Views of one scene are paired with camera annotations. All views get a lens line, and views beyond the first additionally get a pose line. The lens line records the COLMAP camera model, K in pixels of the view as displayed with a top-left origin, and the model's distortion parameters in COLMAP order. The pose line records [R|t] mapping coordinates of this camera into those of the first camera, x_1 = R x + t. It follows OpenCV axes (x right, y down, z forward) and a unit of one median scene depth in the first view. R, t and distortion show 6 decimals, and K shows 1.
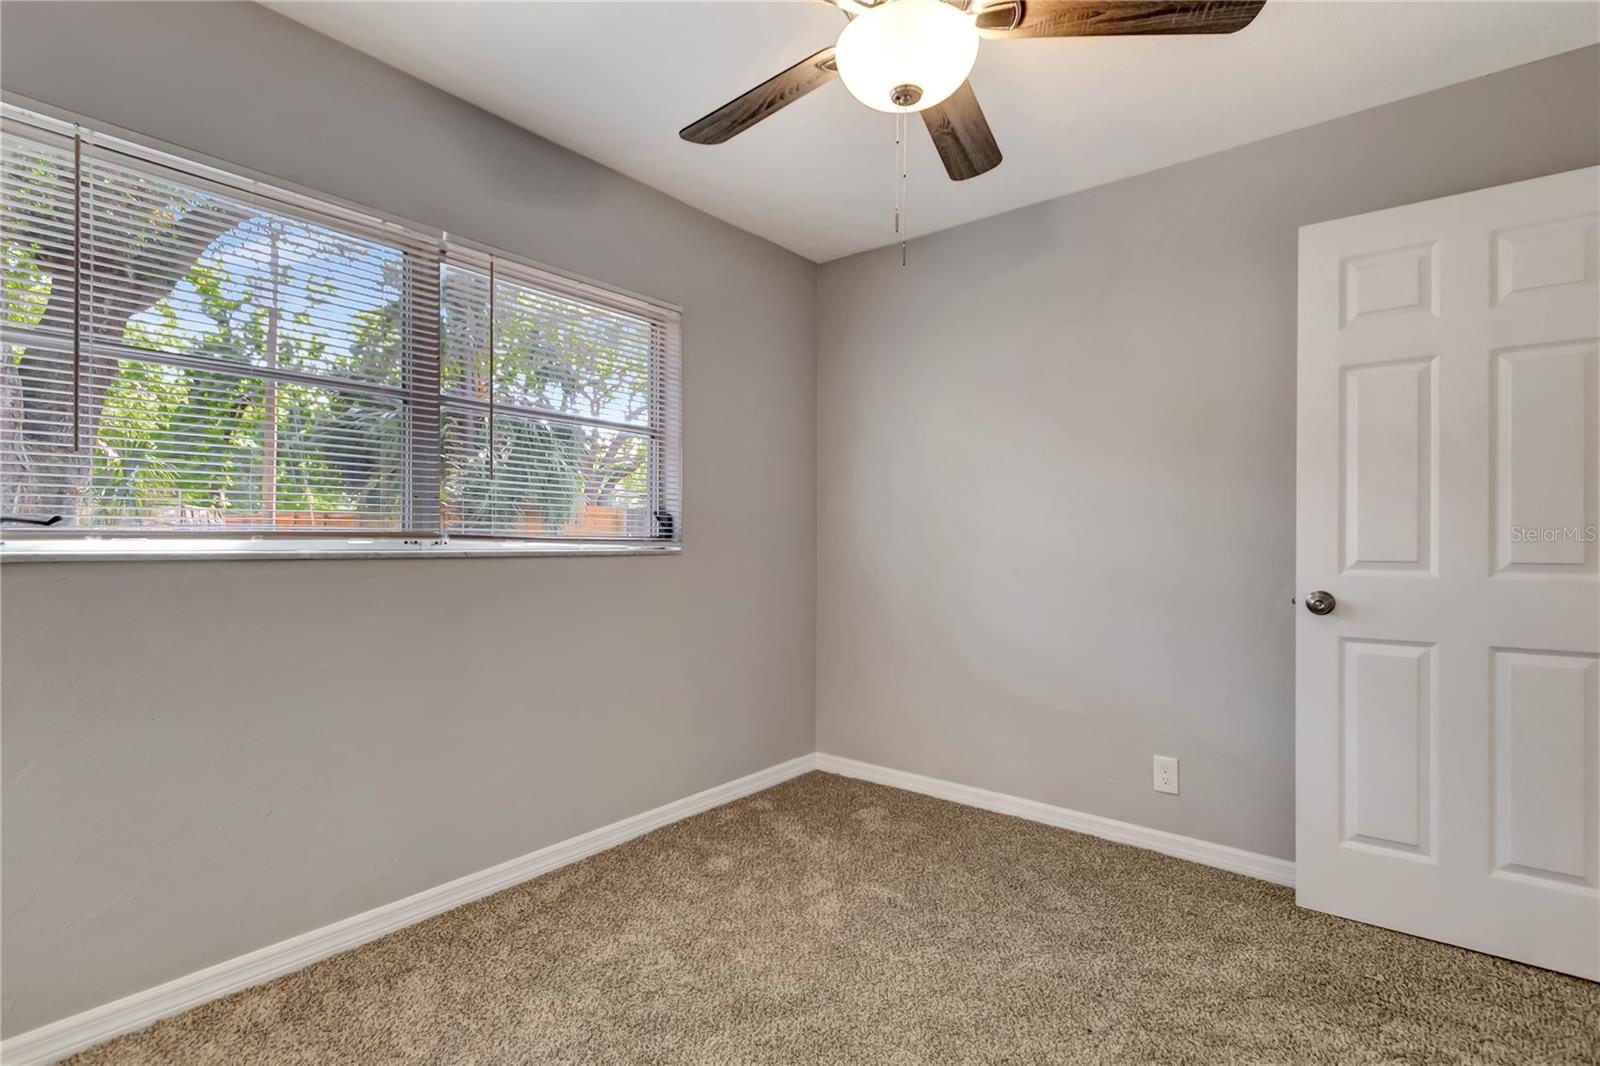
lens RADIAL K [[755.2, 0, 799.0], [0, 755.2, 541.0], [0, 0, 1]] dist [0.002048, -0.000253]
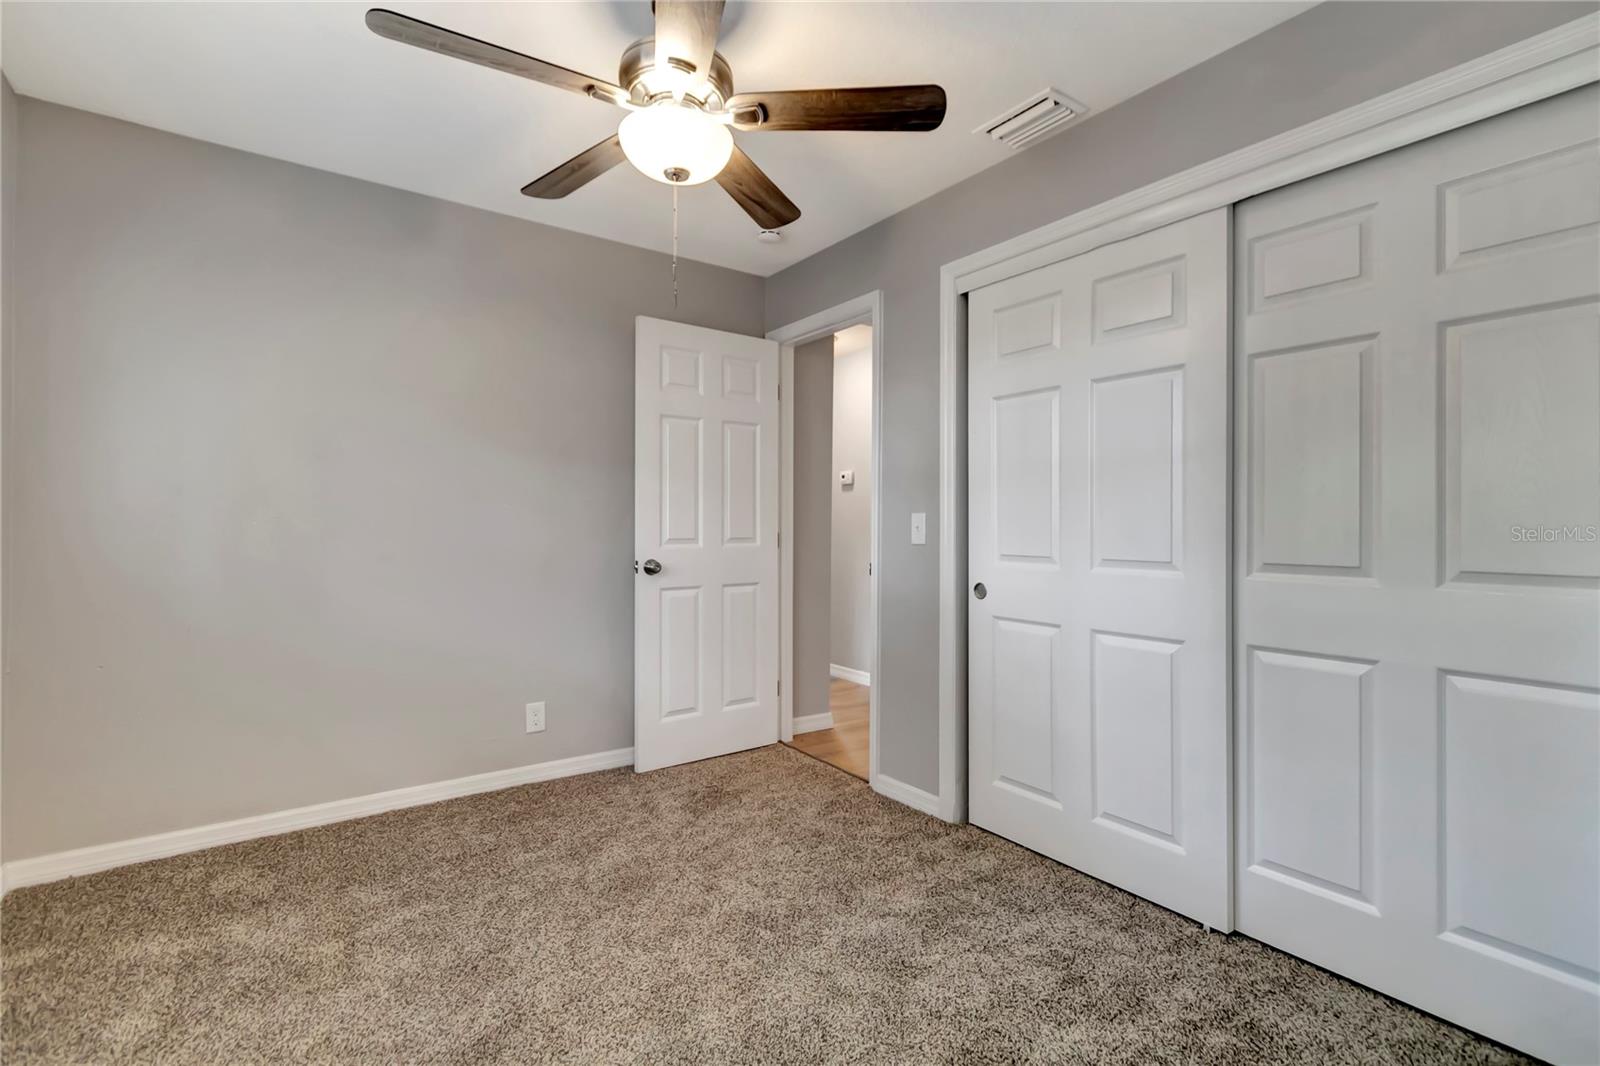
lens RADIAL K [[732.4, 0, 801.4], [0, 732.4, 525.4], [0, 0, 1]] dist [0.003413, 0.000489]
pose [[0.249169, 0.002530, 0.968457, -0.654791], [0.002478, 0.999992, -0.003250, 0.003879], [-0.968457, 0.003210, 0.249161, 0.337774]]
